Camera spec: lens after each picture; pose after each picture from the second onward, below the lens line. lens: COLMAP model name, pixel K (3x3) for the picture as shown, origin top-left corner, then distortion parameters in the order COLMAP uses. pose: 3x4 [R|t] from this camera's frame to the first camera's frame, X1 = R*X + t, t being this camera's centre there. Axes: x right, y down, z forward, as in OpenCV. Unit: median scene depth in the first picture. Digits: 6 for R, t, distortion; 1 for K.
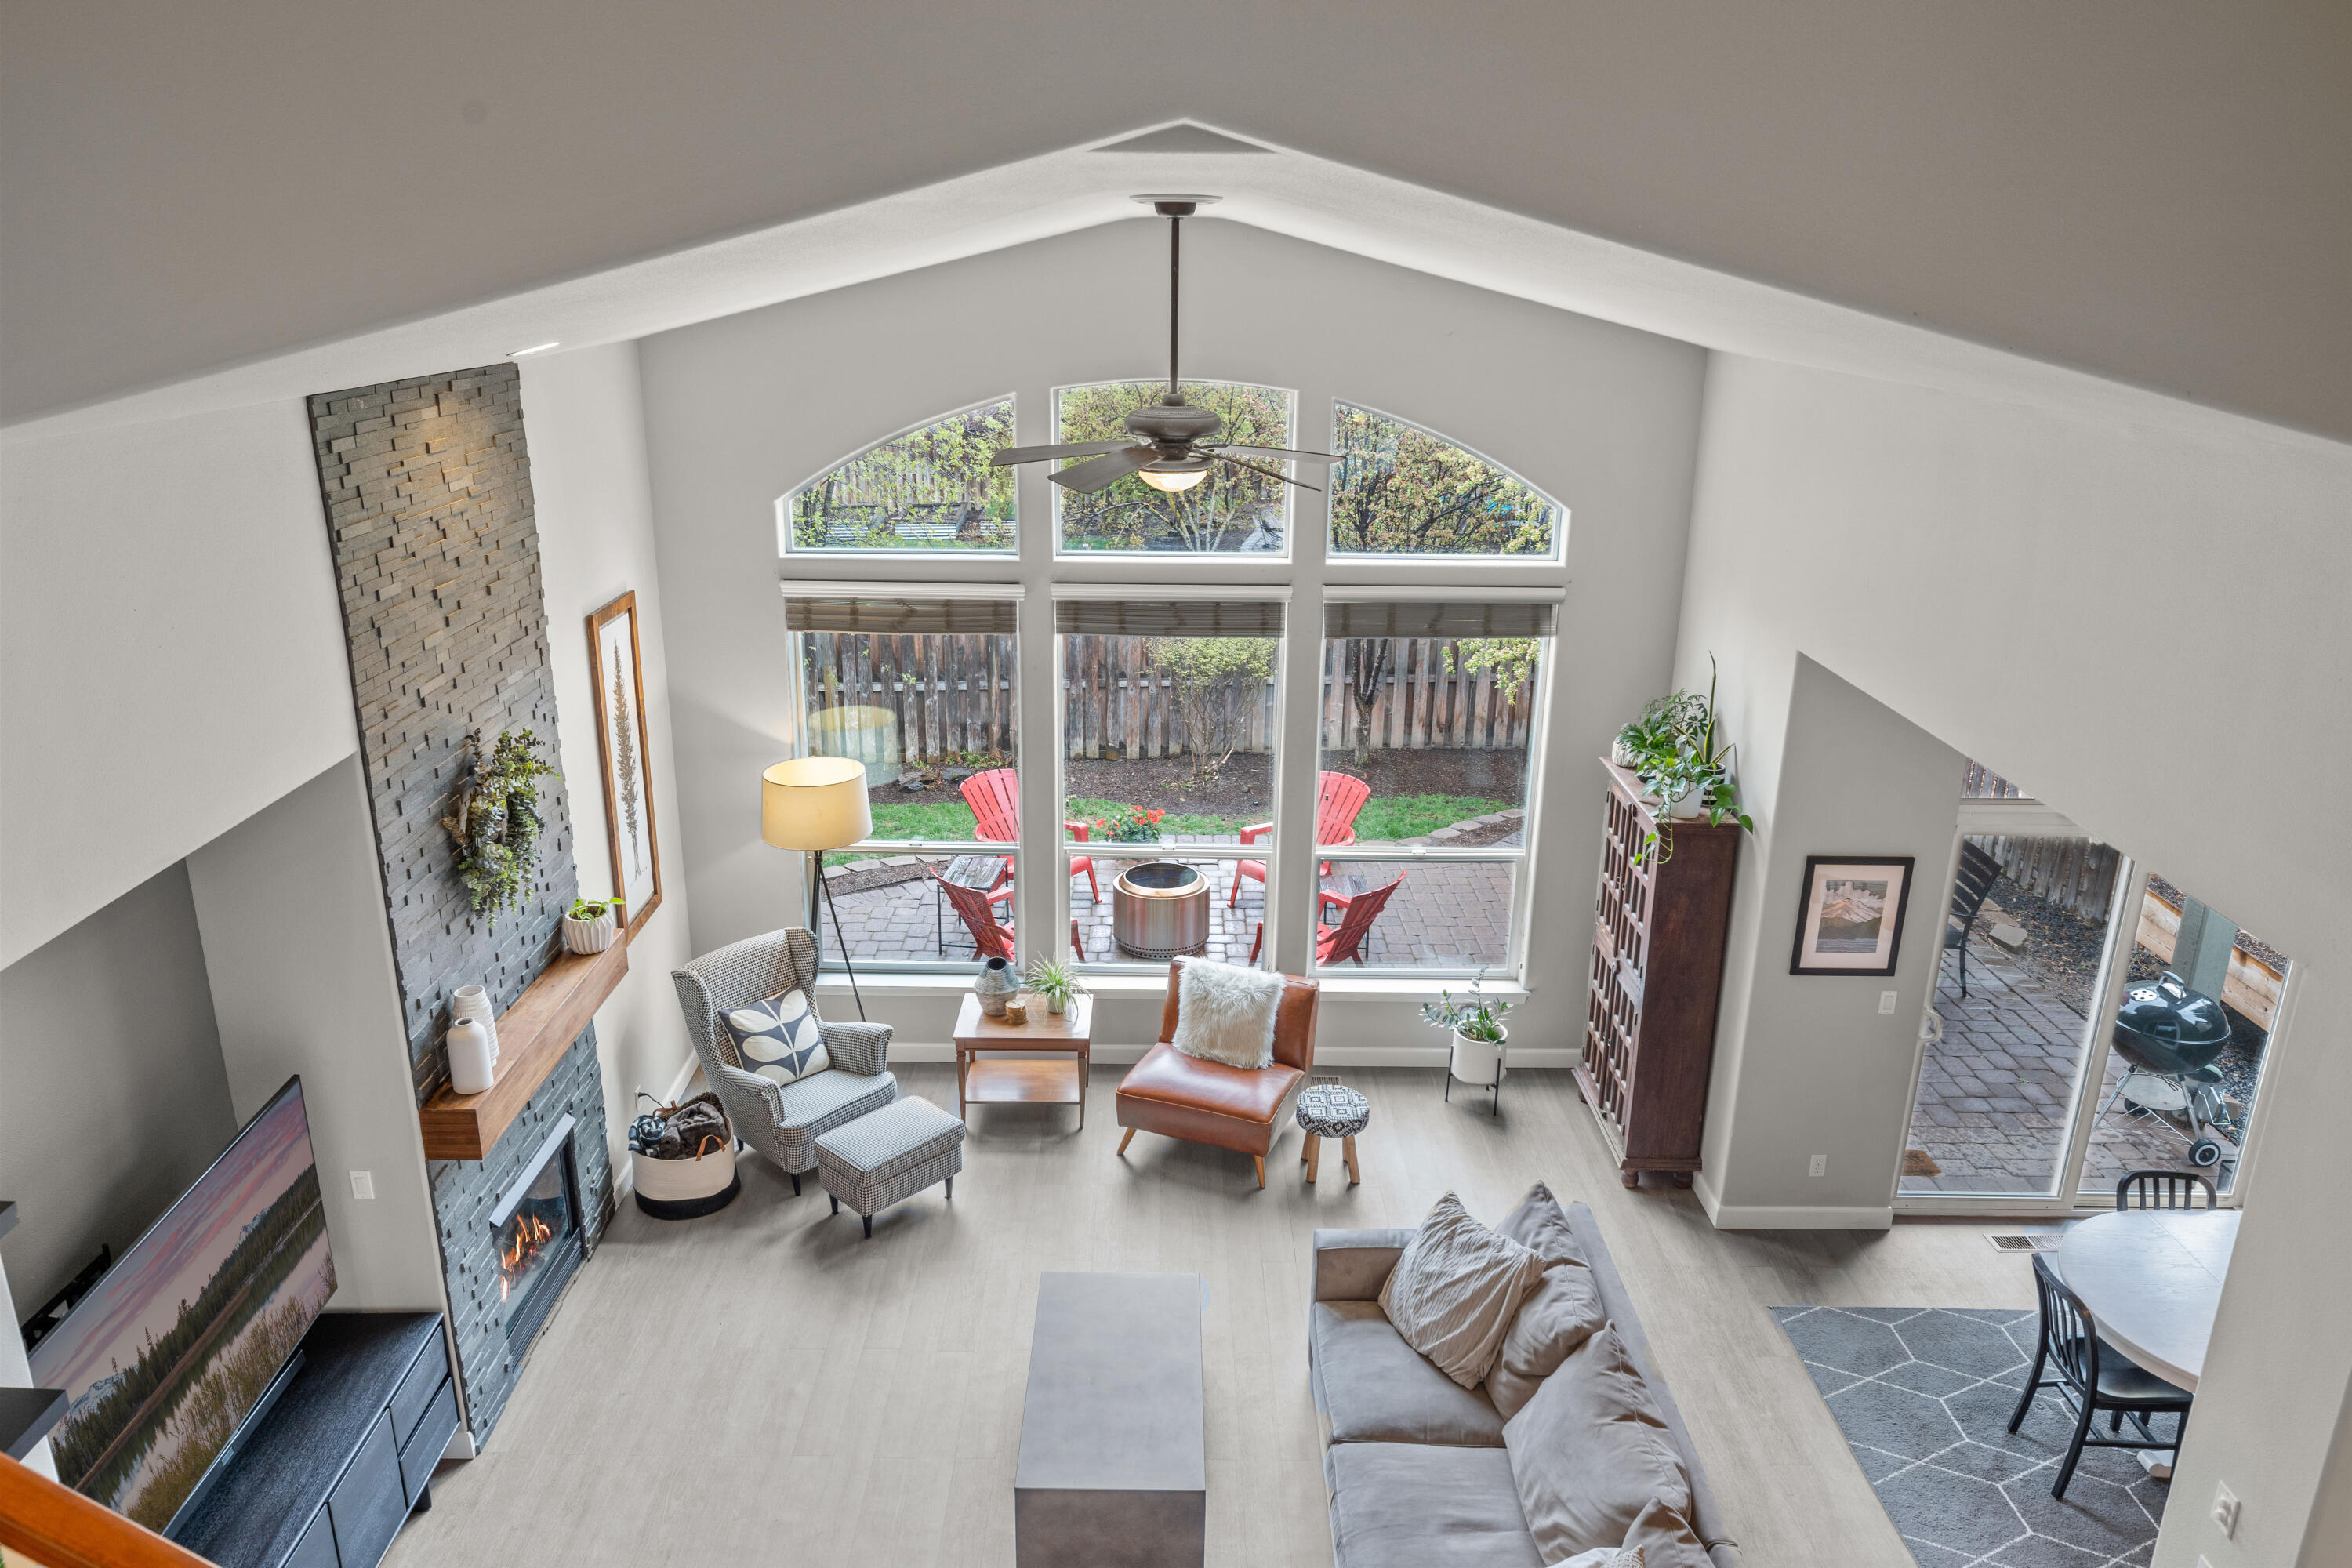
lens RADIAL K [[1575.4, 0, 1168.8], [0, 1575.4, 768.8], [0, 0, 1]] dist [0.004671, -0.002199]
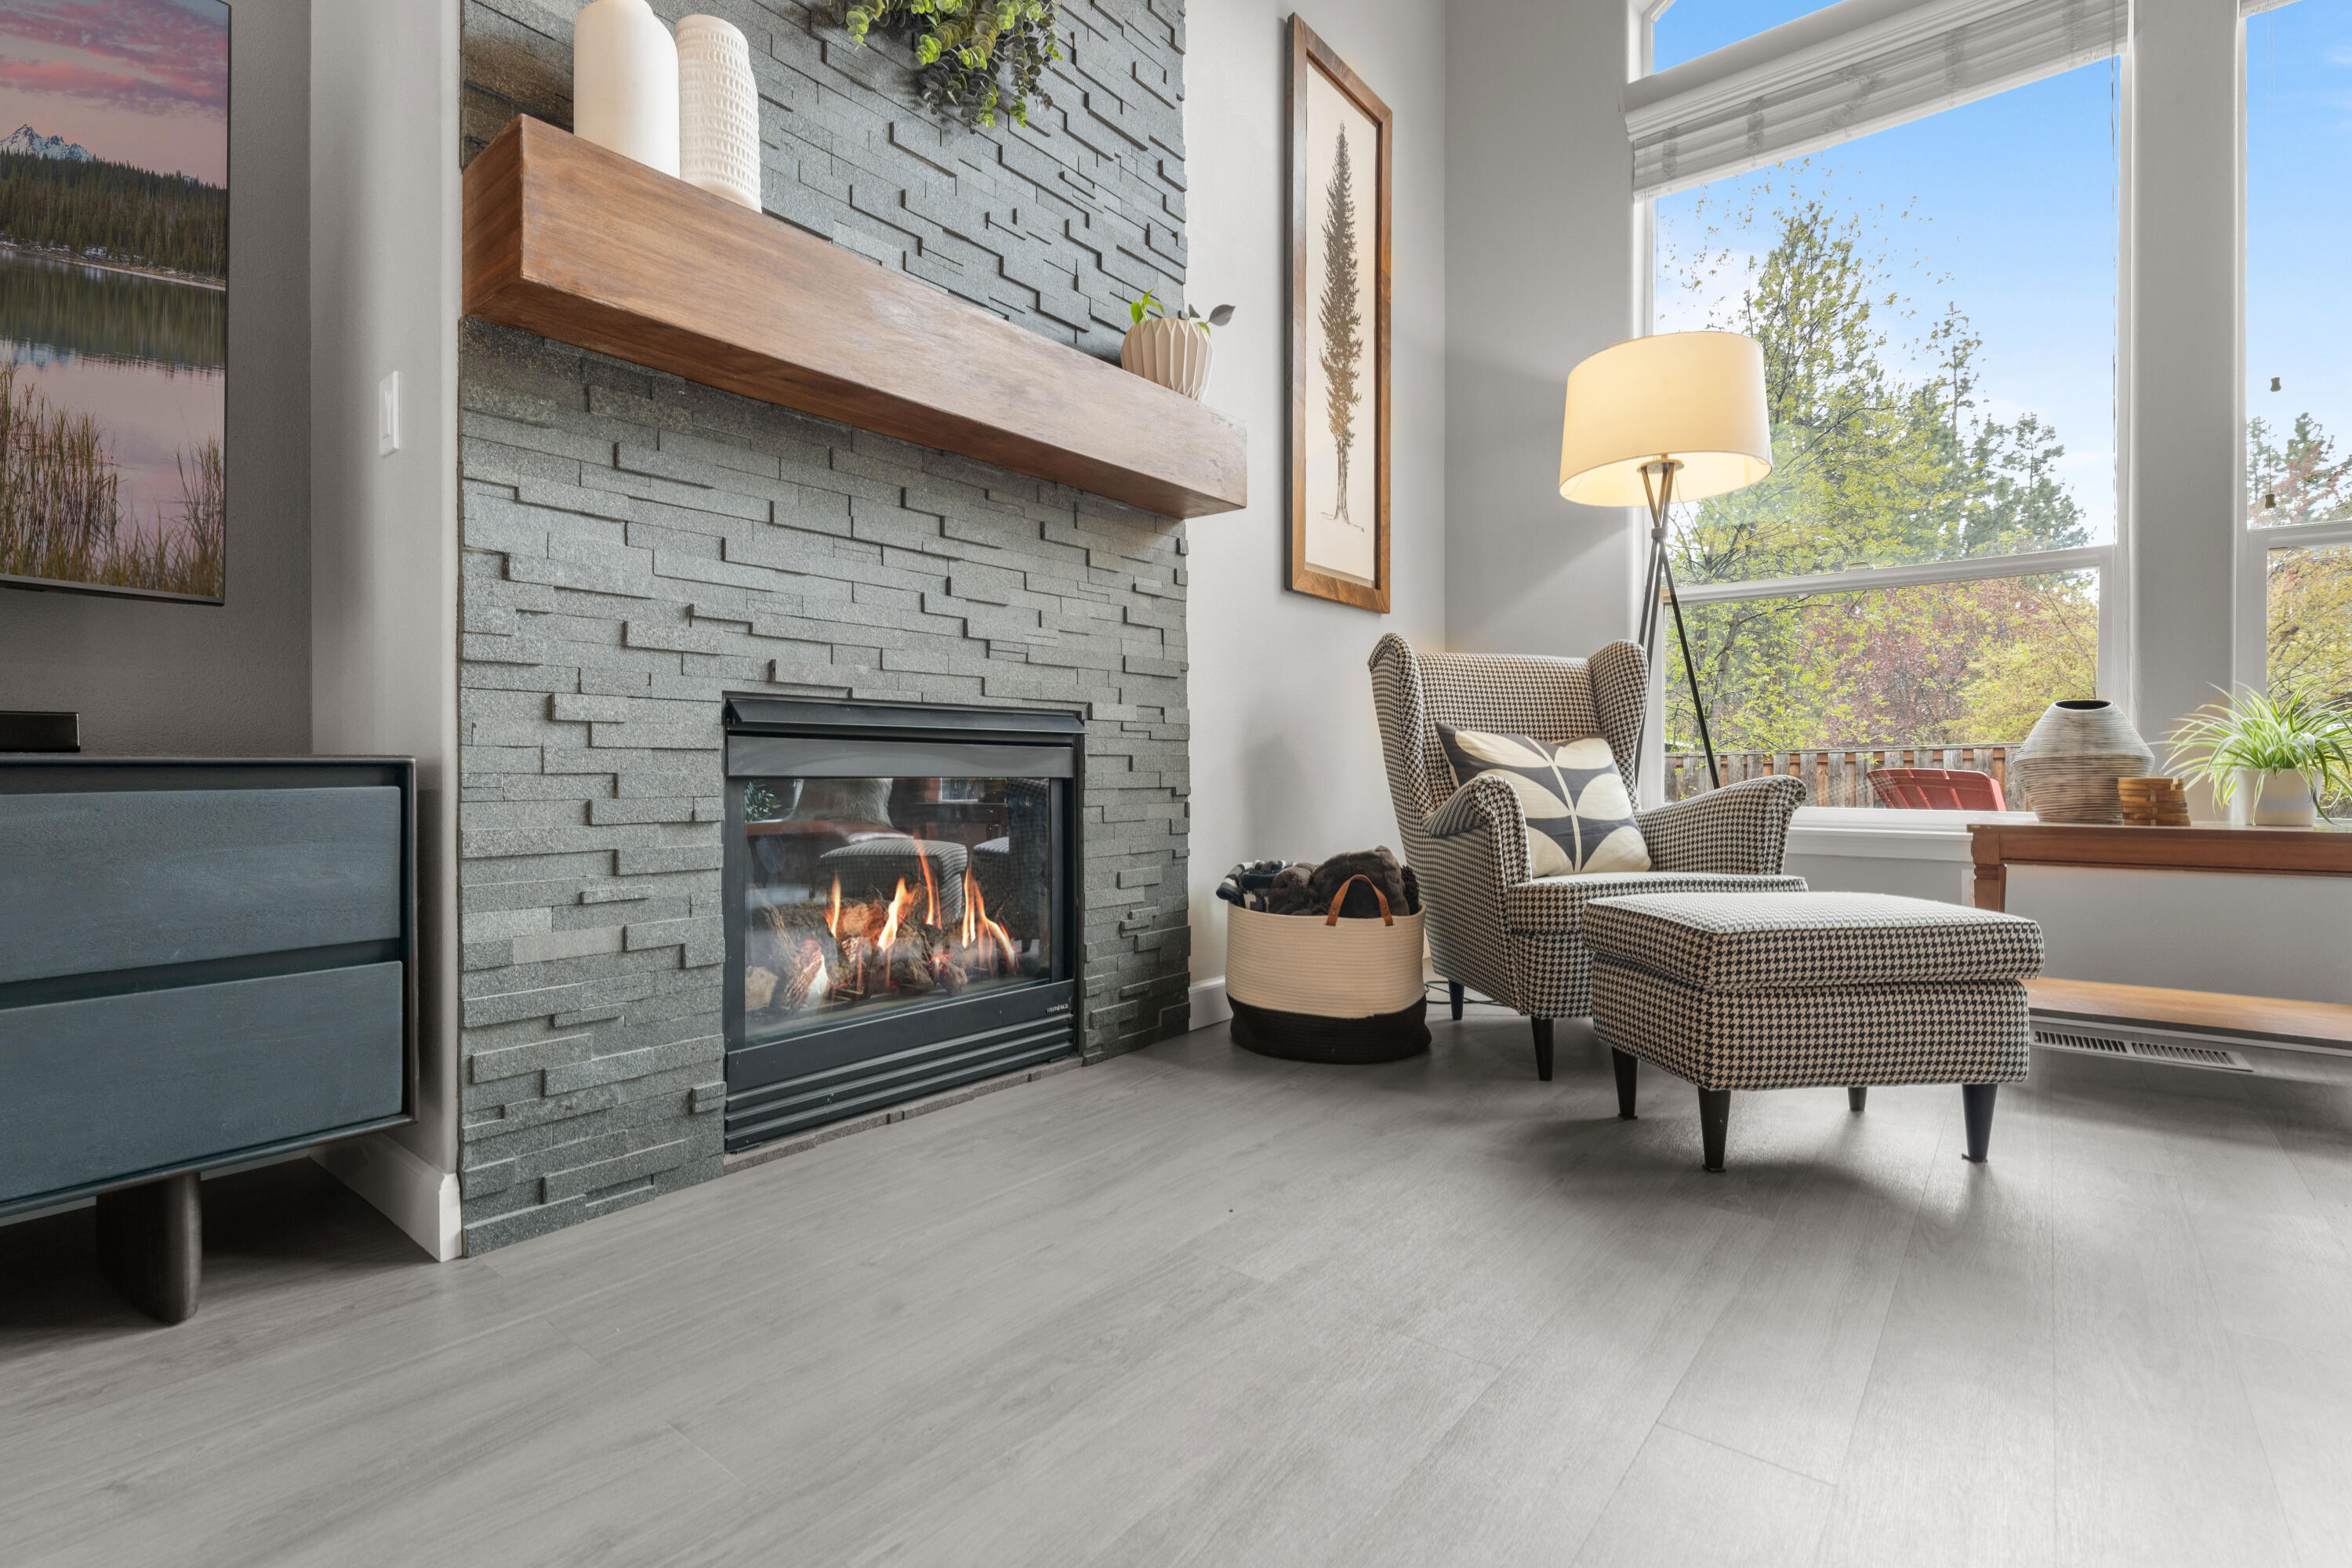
lens RADIAL K [[1076.6, 0, 1173.7], [0, 1076.6, 768.6], [0, 0, 1]] dist [0.002352, 0.000639]
pose [[0.775469, -0.014448, -0.631221, -0.129589], [-0.187137, 0.949558, -0.251636, 0.291789], [0.603016, 0.313260, 0.733648, 0.714501]]
